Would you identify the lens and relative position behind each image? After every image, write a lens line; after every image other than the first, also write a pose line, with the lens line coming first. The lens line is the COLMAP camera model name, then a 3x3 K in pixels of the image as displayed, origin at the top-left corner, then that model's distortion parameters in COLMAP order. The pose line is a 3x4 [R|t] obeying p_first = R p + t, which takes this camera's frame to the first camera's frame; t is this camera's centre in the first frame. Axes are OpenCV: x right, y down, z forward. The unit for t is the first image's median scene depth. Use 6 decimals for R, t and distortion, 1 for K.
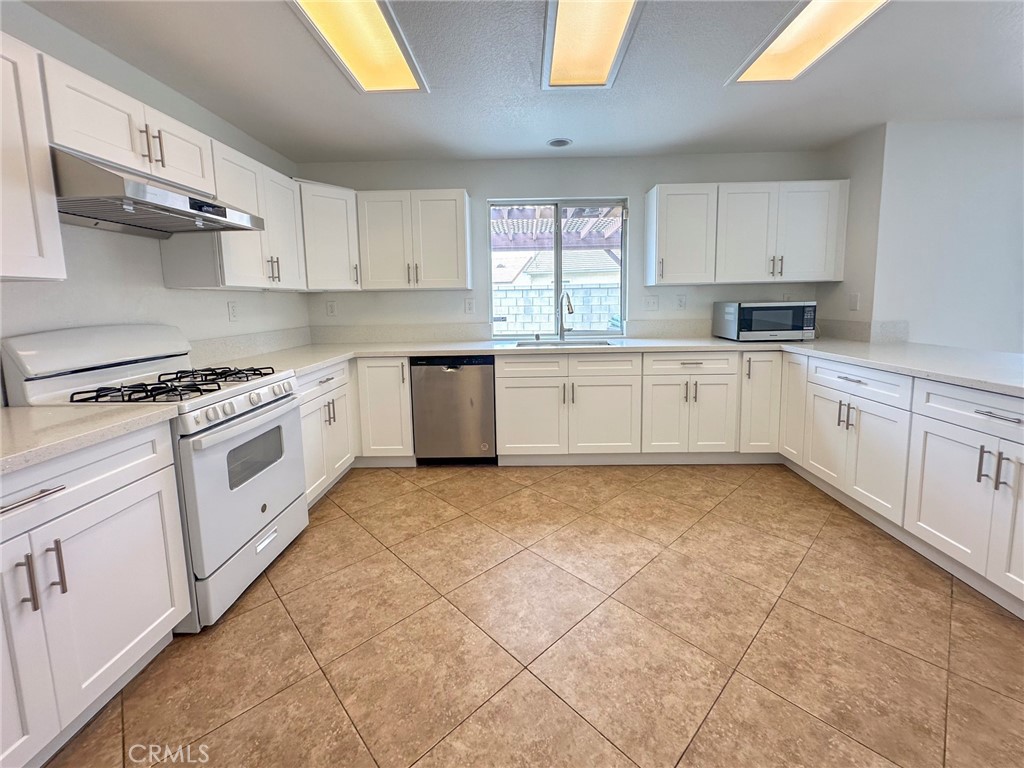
lens RADIAL K [[415.6, 0, 514.8], [0, 415.6, 350.6], [0, 0, 1]] dist [-0.002112, -0.000135]
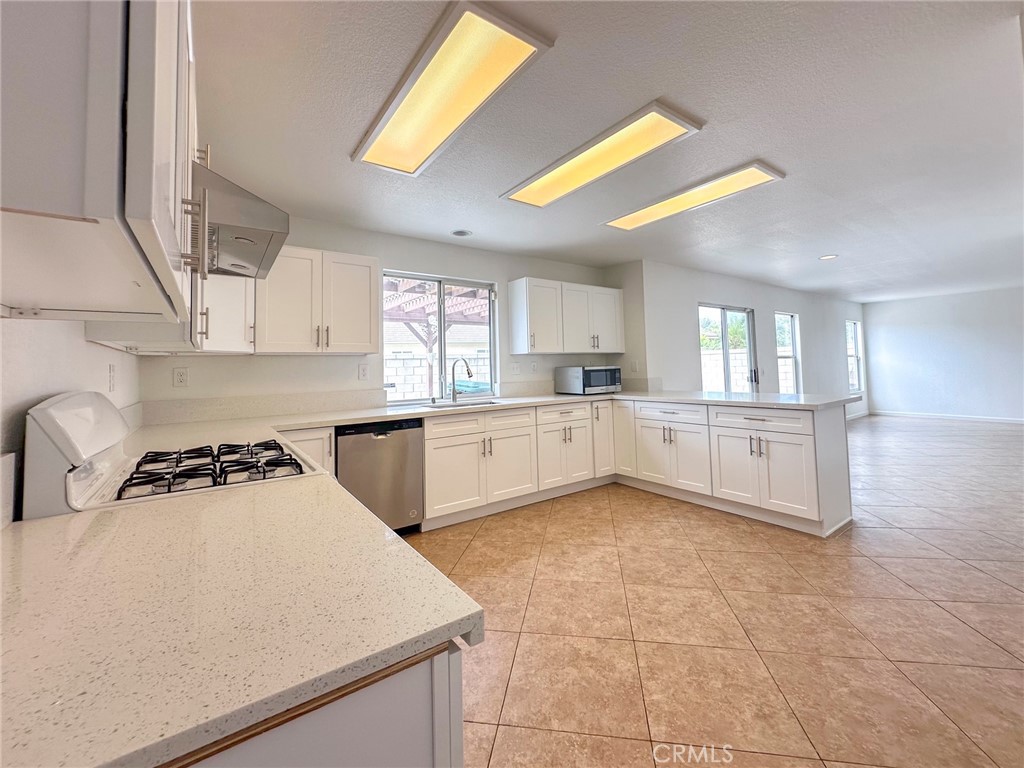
lens RADIAL K [[417.0, 0, 512.0], [0, 417.0, 354.5], [0, 0, 1]] dist [-0.003618, 0.000059]
pose [[0.806073, 0.016210, 0.591594, -0.488473], [0.082573, 0.986767, -0.139547, 0.019072], [-0.586027, 0.161335, 0.794067, 0.027125]]
